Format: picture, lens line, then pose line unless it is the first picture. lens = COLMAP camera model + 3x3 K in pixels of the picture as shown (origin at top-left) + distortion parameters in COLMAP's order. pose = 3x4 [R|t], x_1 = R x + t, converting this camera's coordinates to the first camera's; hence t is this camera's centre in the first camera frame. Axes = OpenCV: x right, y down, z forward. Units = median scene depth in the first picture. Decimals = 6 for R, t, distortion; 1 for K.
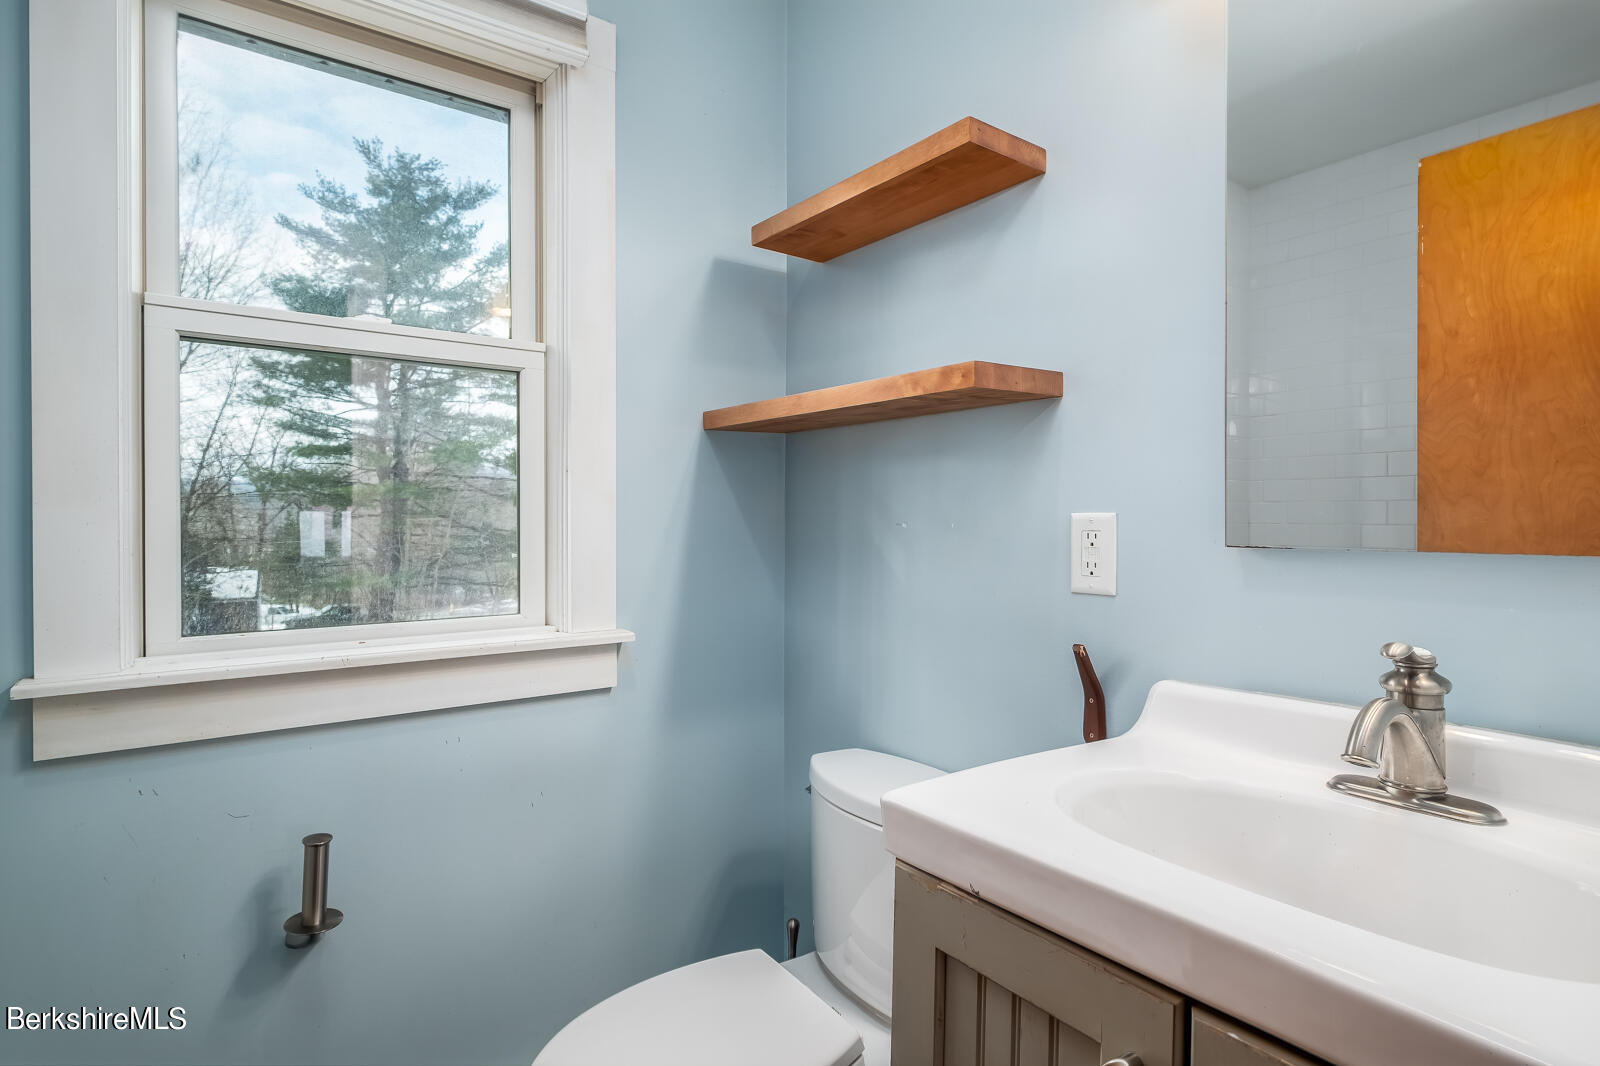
lens RADIAL K [[856.7, 0, 794.3], [0, 856.7, 525.4], [0, 0, 1]] dist [0.000323, -0.001144]
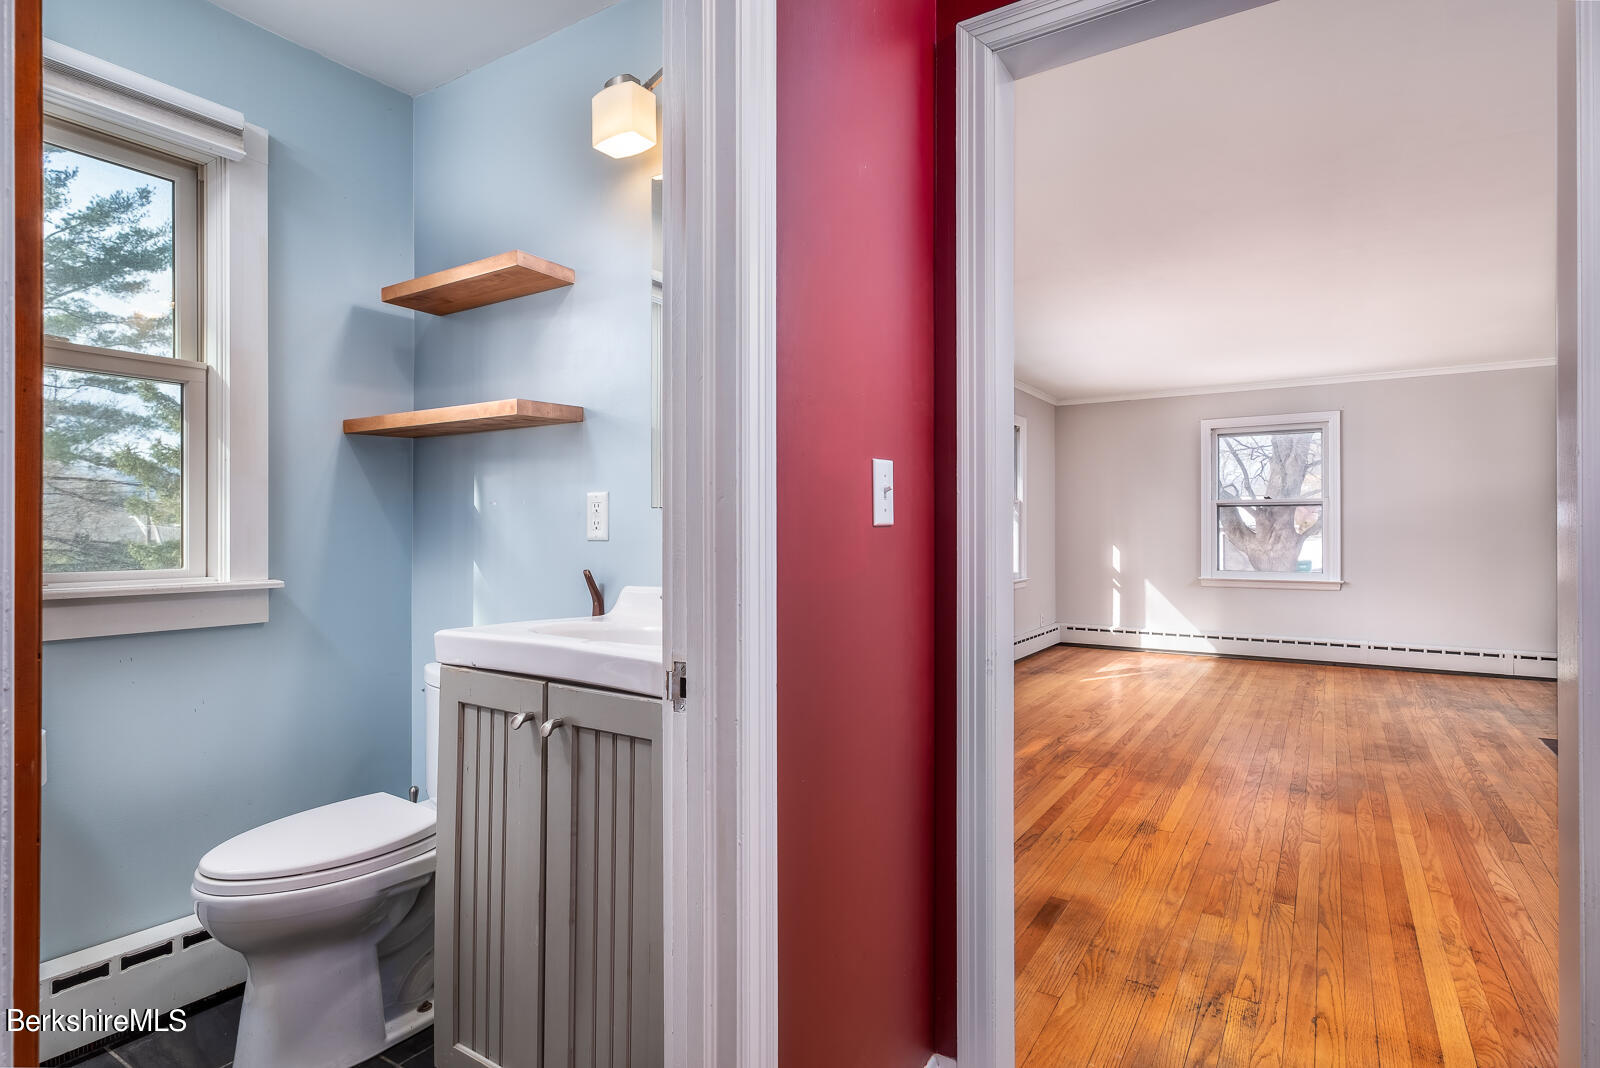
lens RADIAL K [[856.7, 0, 794.3], [0, 856.7, 526.4], [0, 0, 1]] dist [0.000323, -0.001144]
pose [[0.938821, 0.000163, 0.344404, 0.104739], [0.003573, 0.999941, -0.010215, 0.055908], [-0.344386, 0.010820, 0.938766, -0.554339]]
